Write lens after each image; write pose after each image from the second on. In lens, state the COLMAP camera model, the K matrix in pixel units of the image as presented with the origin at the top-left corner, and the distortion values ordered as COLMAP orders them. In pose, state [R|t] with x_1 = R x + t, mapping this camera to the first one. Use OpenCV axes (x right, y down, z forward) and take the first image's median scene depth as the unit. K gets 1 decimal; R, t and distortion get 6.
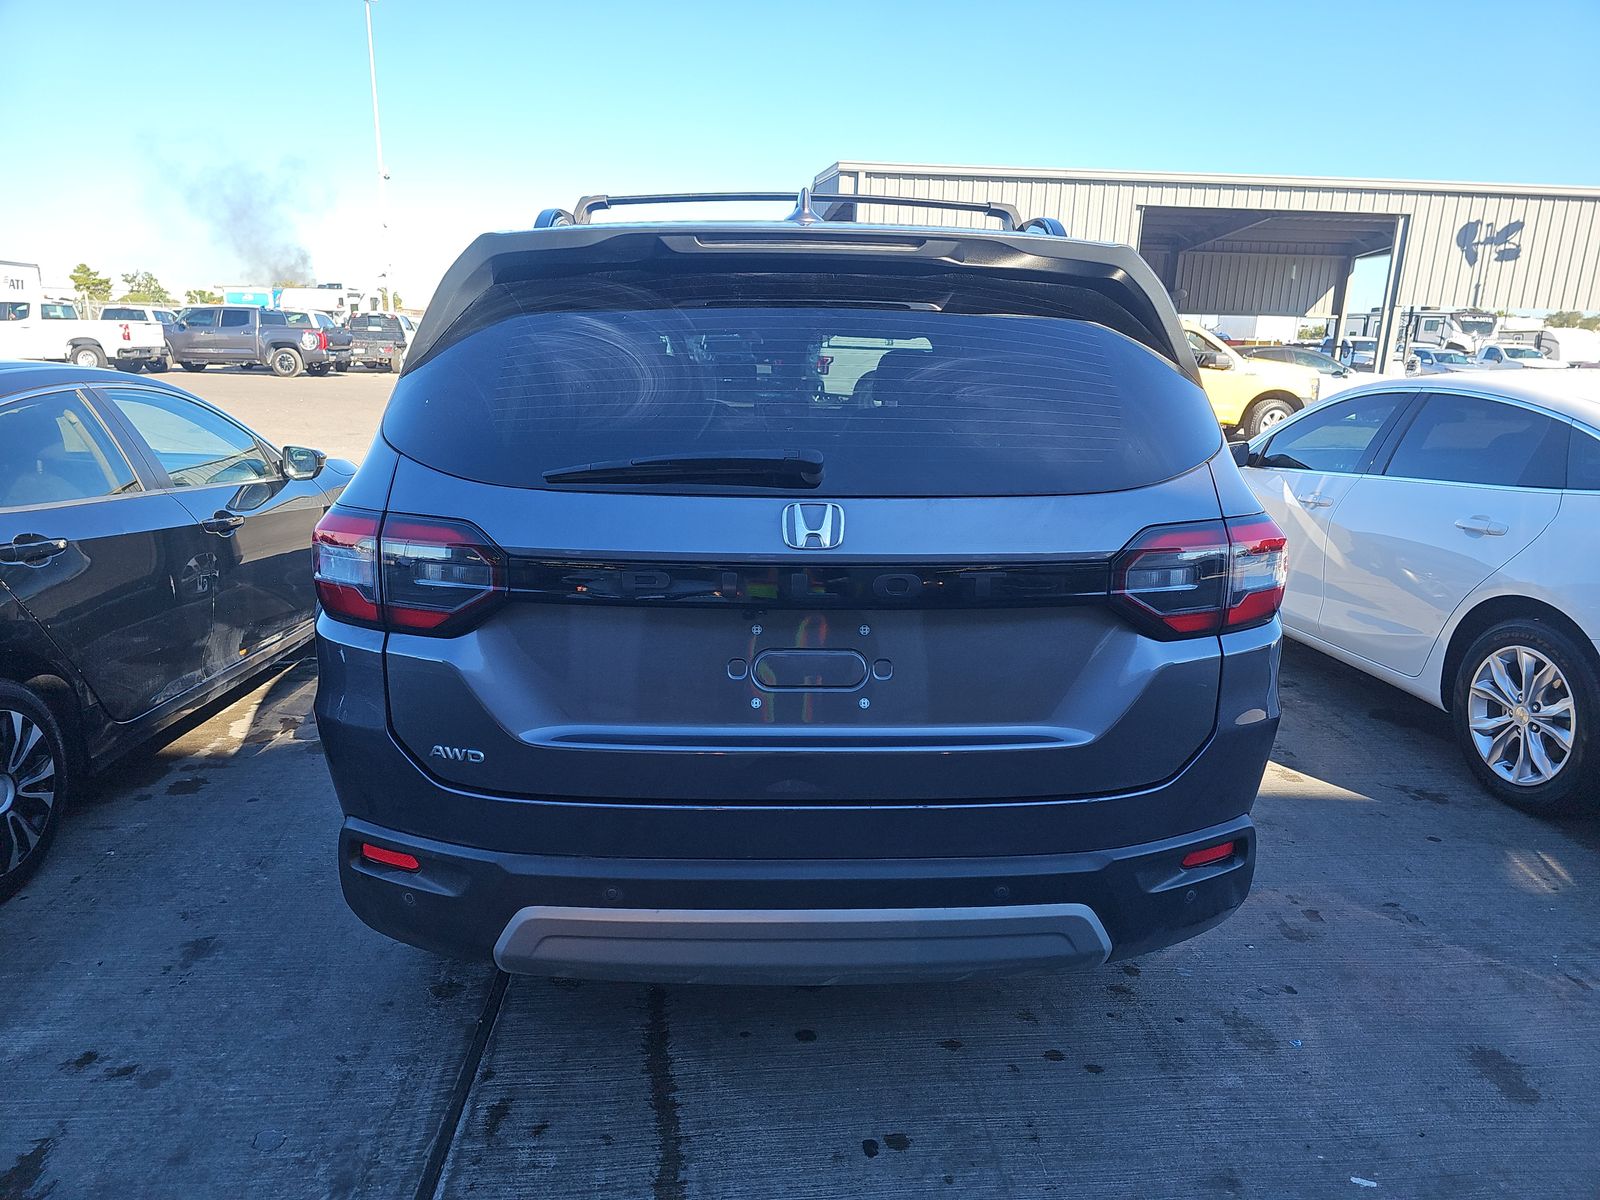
lens RADIAL K [[1092.8, 0, 804.0], [0, 1092.8, 601.2], [0, 0, 1]] dist [0.045538, -0.043594]
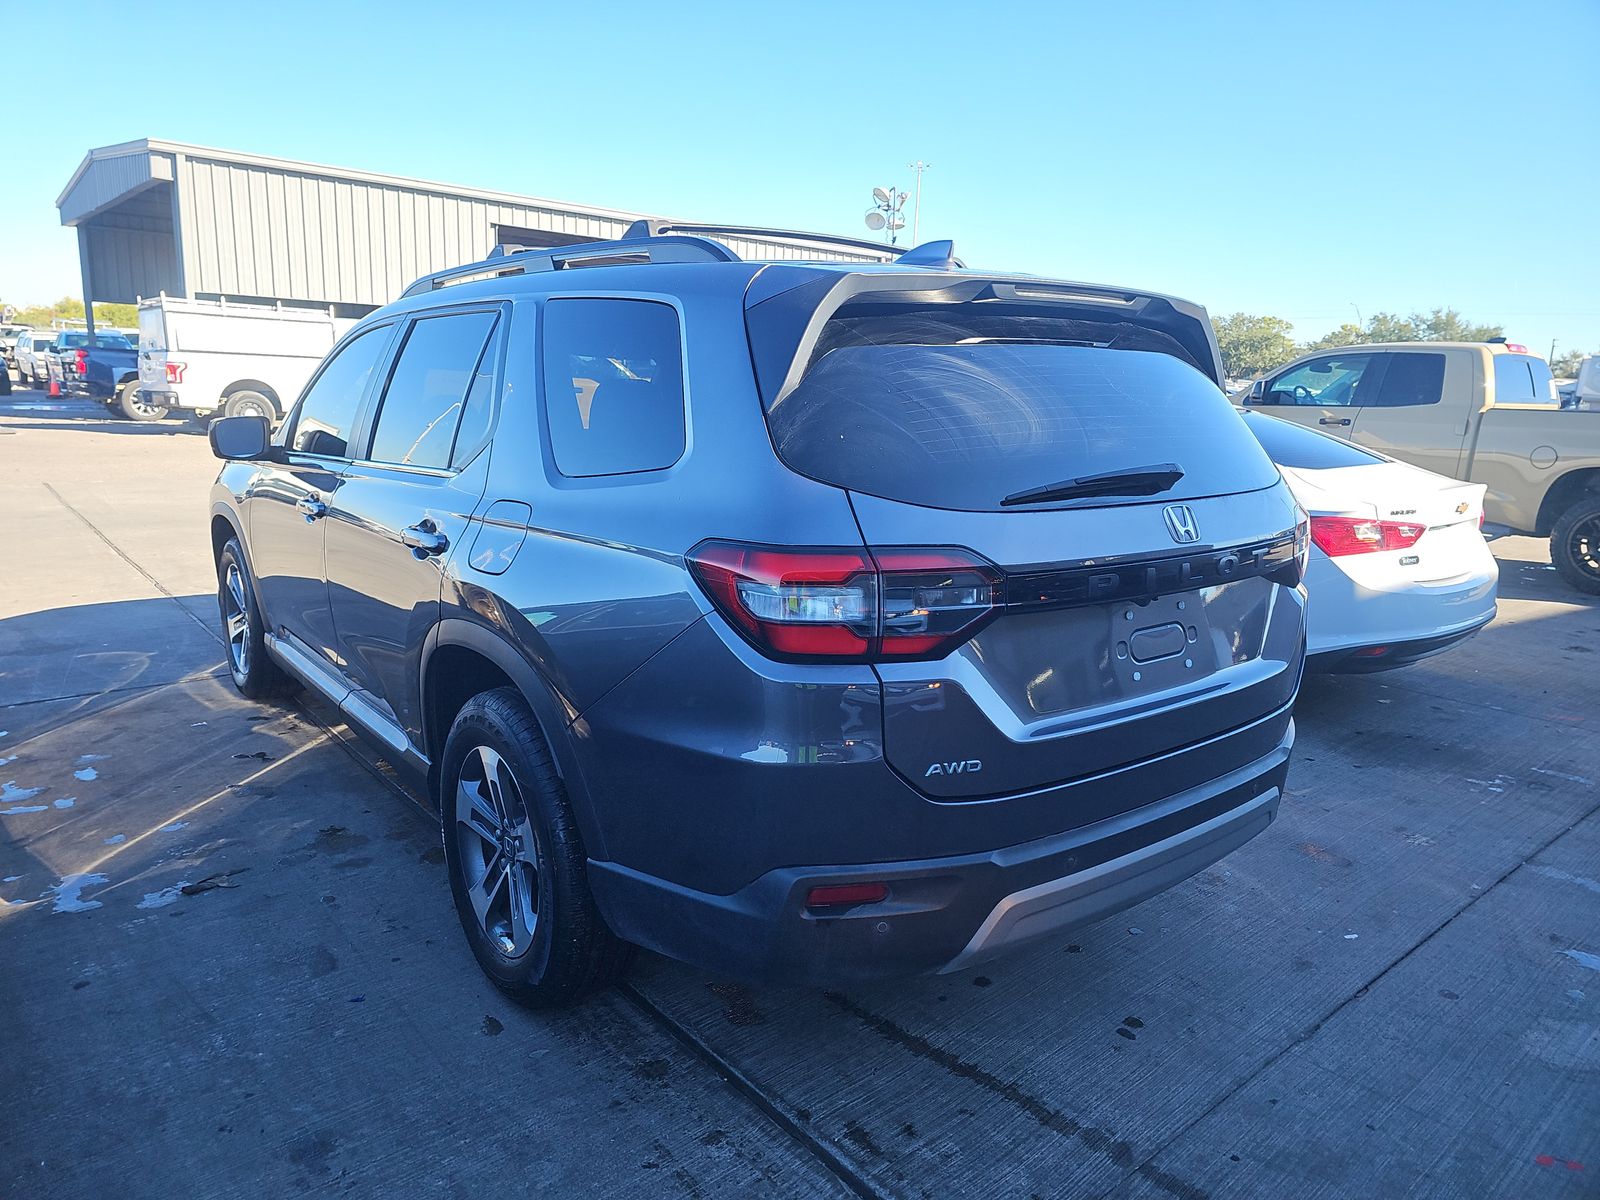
lens RADIAL K [[1092.8, 0, 799.6], [0, 1092.8, 590.5], [0, 0, 1]] dist [0.045538, -0.043594]
pose [[0.796693, -0.109487, 0.594384, -0.817757], [0.120484, 0.992486, 0.021326, -0.055128], [-0.592253, 0.054623, 0.803899, 0.186326]]
